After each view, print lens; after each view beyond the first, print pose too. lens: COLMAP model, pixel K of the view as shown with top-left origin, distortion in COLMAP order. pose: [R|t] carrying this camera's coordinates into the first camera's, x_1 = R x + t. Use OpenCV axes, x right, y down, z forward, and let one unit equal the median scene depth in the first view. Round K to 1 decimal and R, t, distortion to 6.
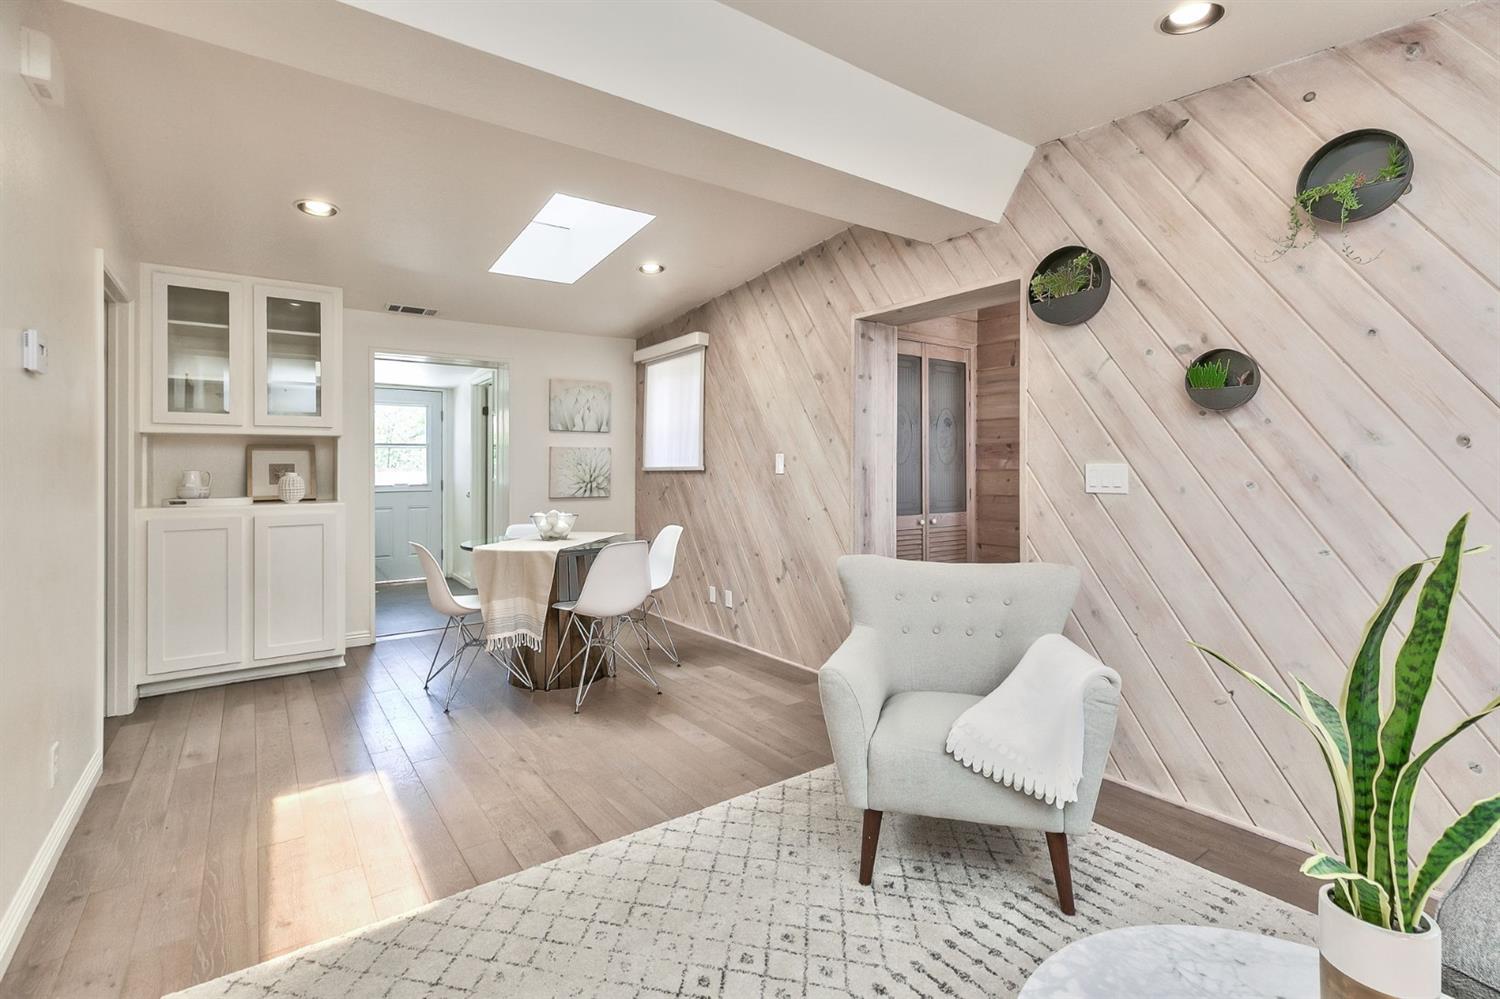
lens RADIAL K [[705.7, 0, 745.8], [0, 705.7, 478.0], [0, 0, 1]] dist [0.001369, 0.000276]
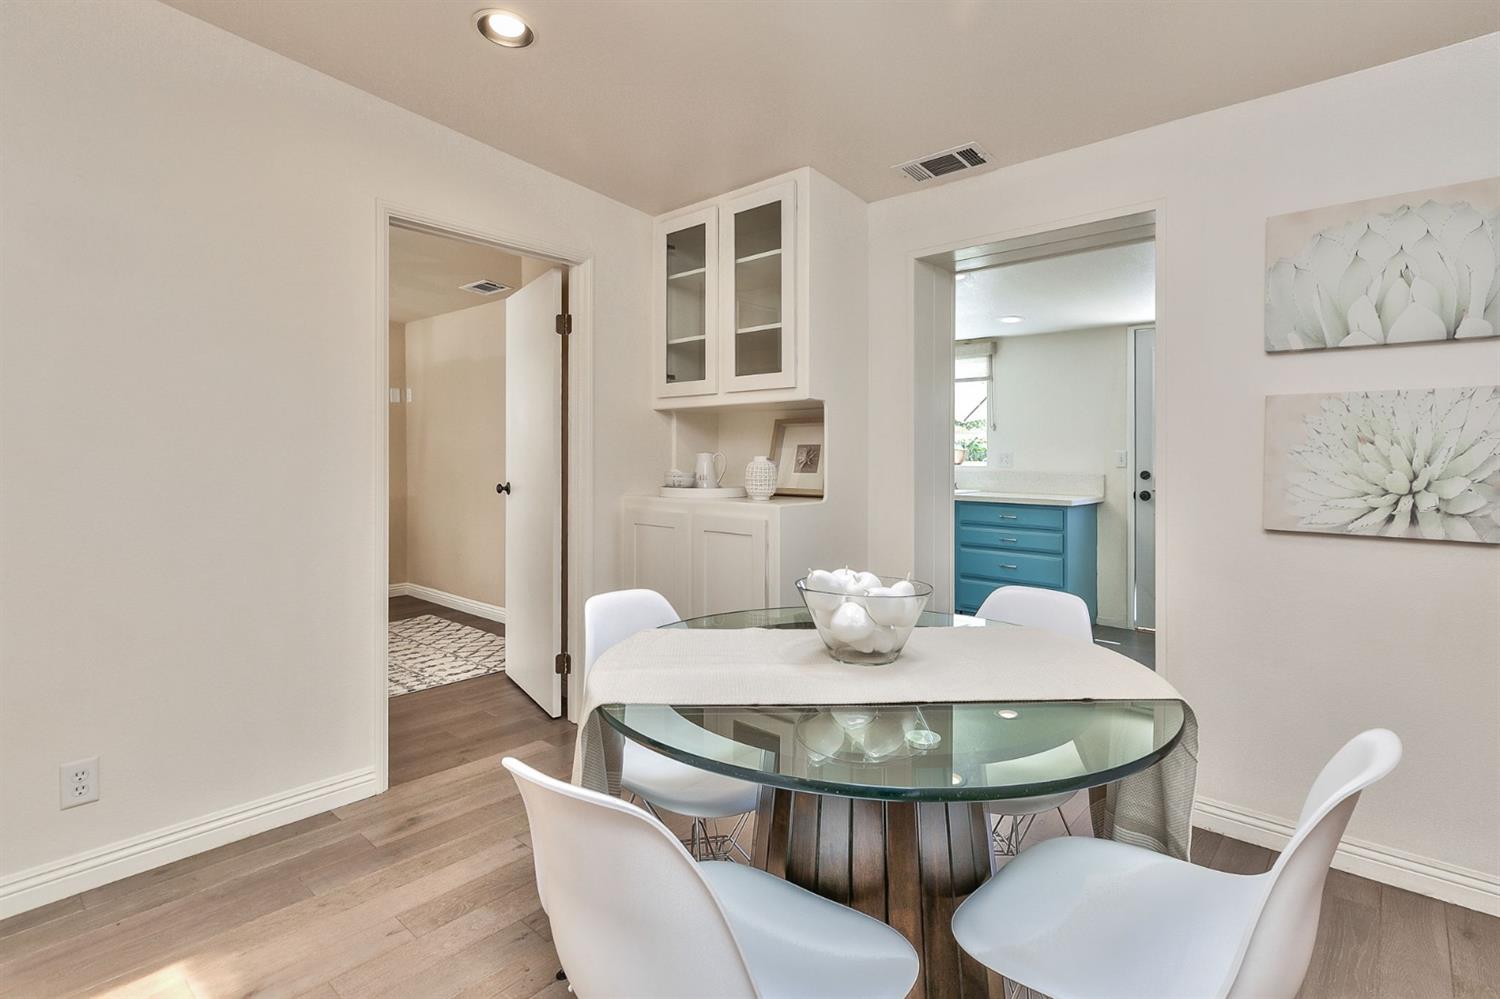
lens RADIAL K [[773.3, 0, 748.9], [0, 773.3, 460.9], [0, 0, 1]] dist [0.000985, 0.000381]
pose [[0.222175, 0.010182, -0.974954, 0.069205], [-0.009084, 0.999924, 0.008373, -0.010008], [0.974964, 0.006996, 0.222251, 0.607841]]
